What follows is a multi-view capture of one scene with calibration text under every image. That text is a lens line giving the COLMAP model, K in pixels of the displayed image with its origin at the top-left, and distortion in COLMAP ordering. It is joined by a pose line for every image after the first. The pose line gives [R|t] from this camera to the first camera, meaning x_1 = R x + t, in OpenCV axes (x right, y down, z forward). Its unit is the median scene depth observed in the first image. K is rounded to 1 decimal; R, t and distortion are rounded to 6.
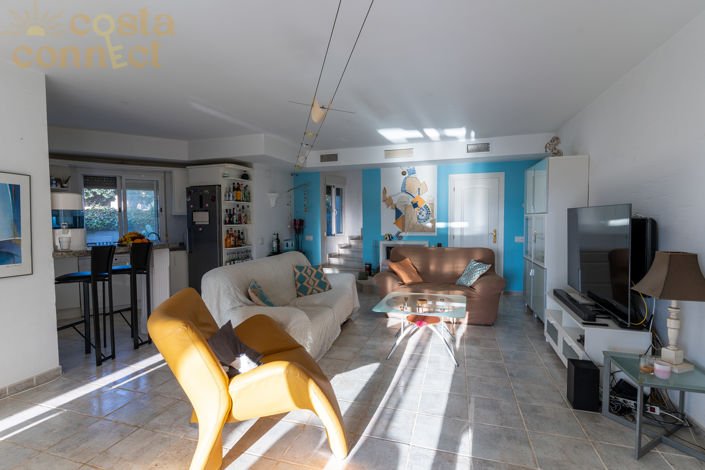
lens RADIAL K [[337.3, 0, 351.7], [0, 337.3, 233.6], [0, 0, 1]] dist [0.003458, 0.000465]
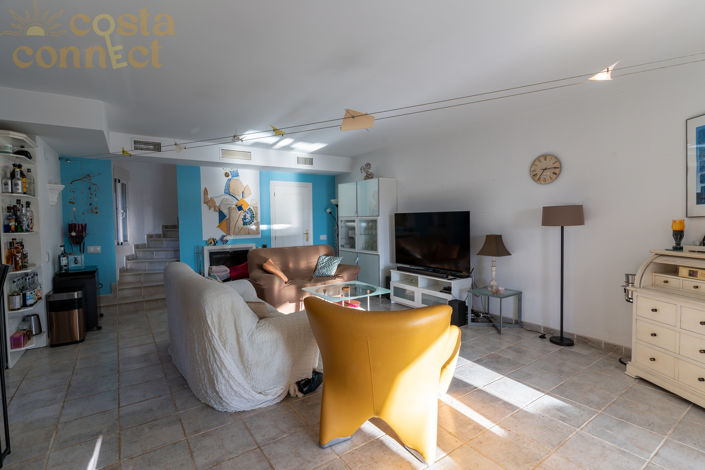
lens RADIAL K [[337.3, 0, 351.7], [0, 337.3, 233.6], [0, 0, 1]] dist [0.003458, 0.000465]
pose [[0.608951, -0.036254, 0.792379, -0.407315], [0.045598, 0.998903, 0.010660, -0.004542], [-0.791896, 0.029640, 0.609936, 0.136982]]
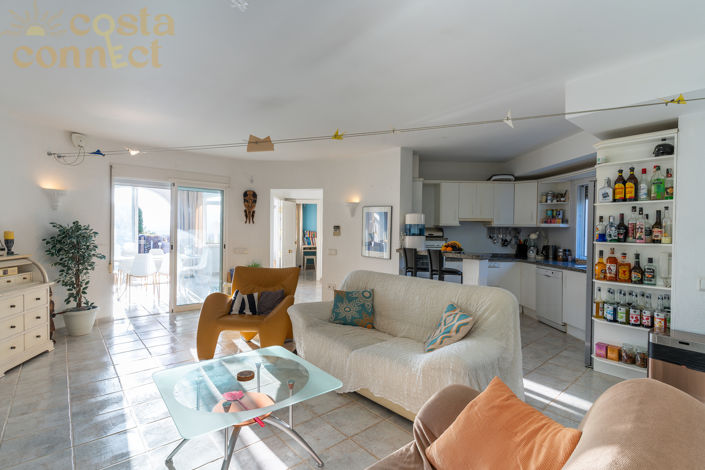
lens RADIAL K [[337.3, 0, 351.7], [0, 337.3, 233.6], [0, 0, 1]] dist [0.003458, 0.000465]
pose [[-0.521684, 0.017440, -0.852961, 0.337682], [-0.043109, 0.997975, 0.046771, -0.043566], [0.852049, 0.061170, -0.519876, 0.807732]]
